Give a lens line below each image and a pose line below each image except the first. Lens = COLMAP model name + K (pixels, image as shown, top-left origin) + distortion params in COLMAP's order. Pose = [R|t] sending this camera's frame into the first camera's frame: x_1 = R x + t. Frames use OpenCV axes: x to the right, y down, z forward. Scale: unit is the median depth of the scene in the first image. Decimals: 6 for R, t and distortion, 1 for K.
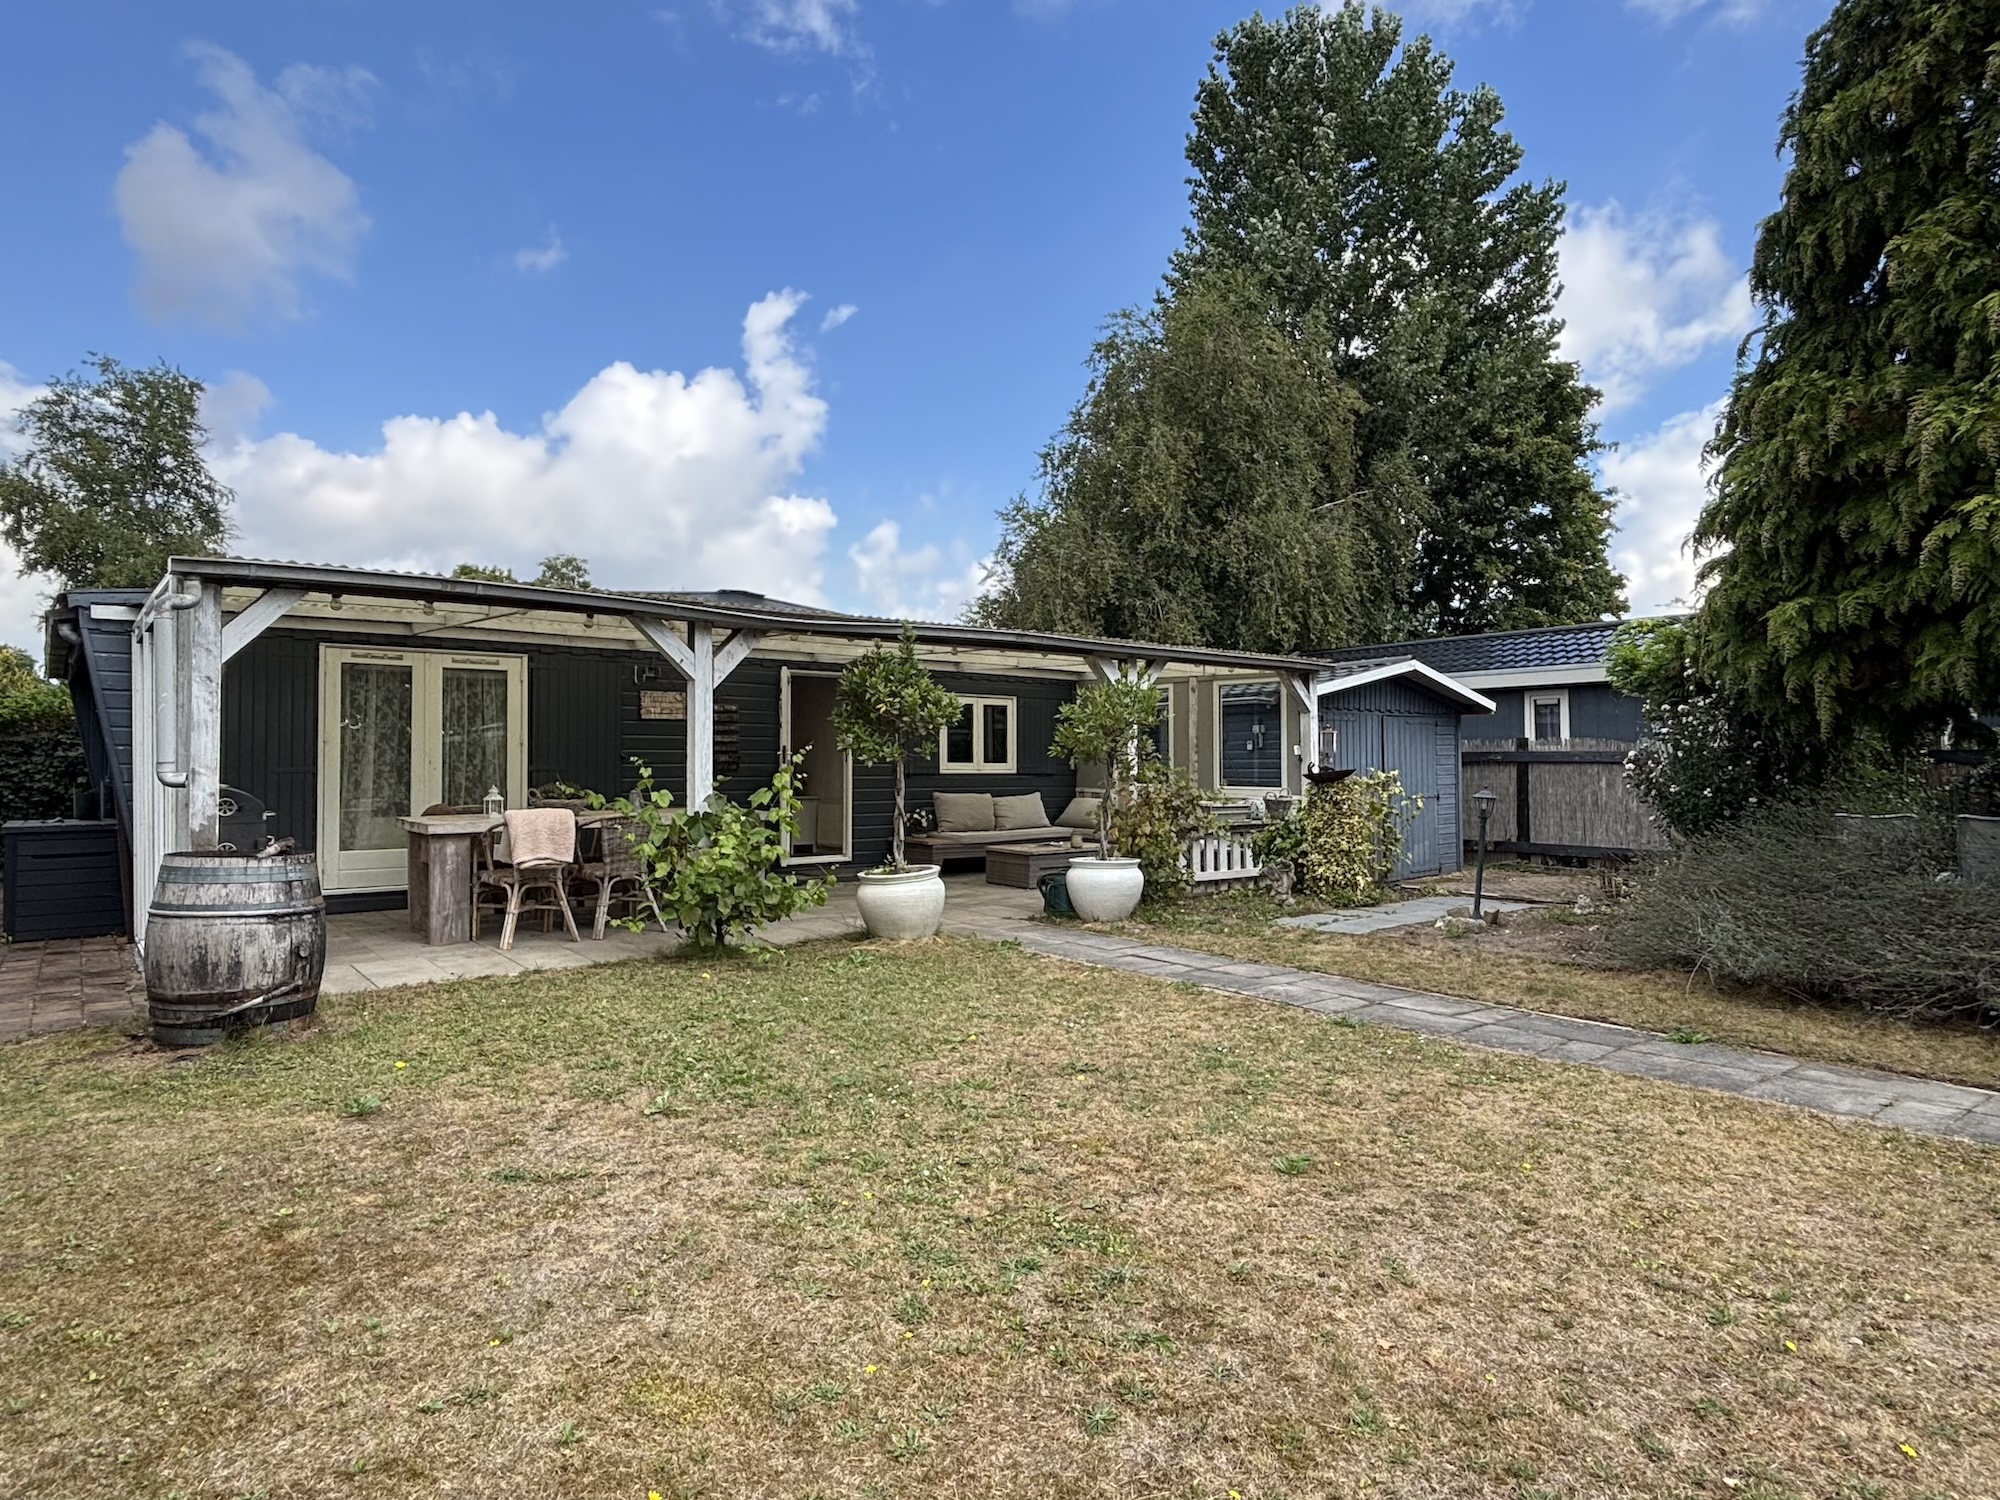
lens RADIAL K [[1135.5, 0, 986.2], [0, 1135.5, 742.0], [0, 0, 1]] dist [-0.001387, -0.001200]
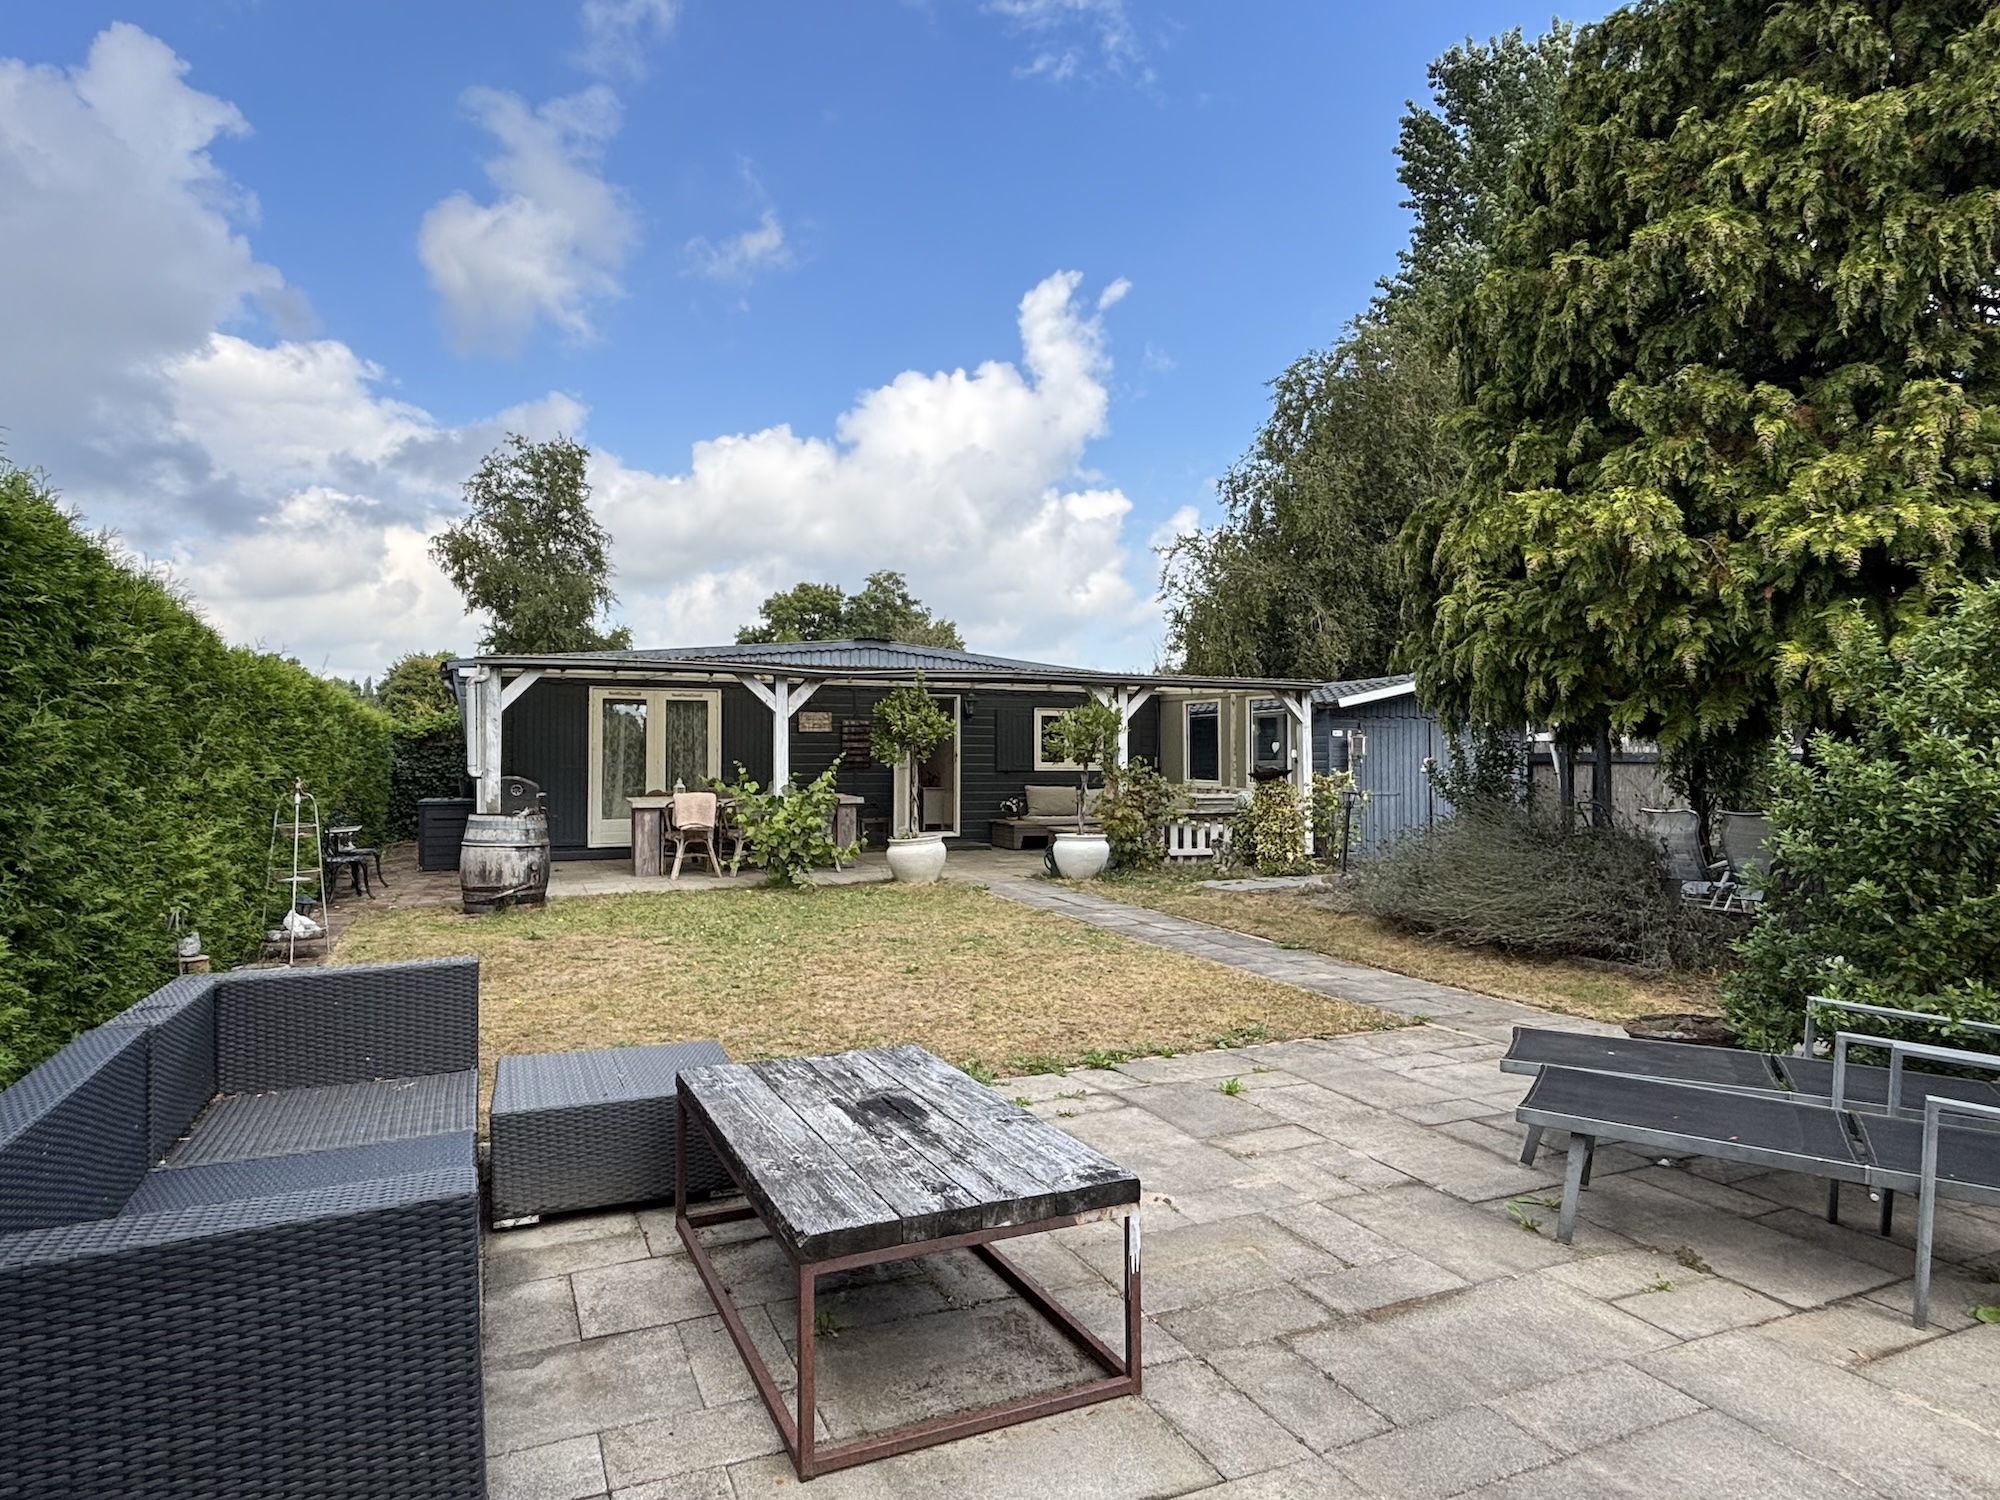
lens RADIAL K [[1135.5, 0, 1015.6], [0, 1135.5, 756.9], [0, 0, 1]] dist [-0.001387, -0.001200]
pose [[0.964880, 0.001321, -0.262686, 0.308047], [0.003368, 0.999843, 0.017401, -0.011881], [0.262668, -0.017675, 0.964724, -0.276278]]
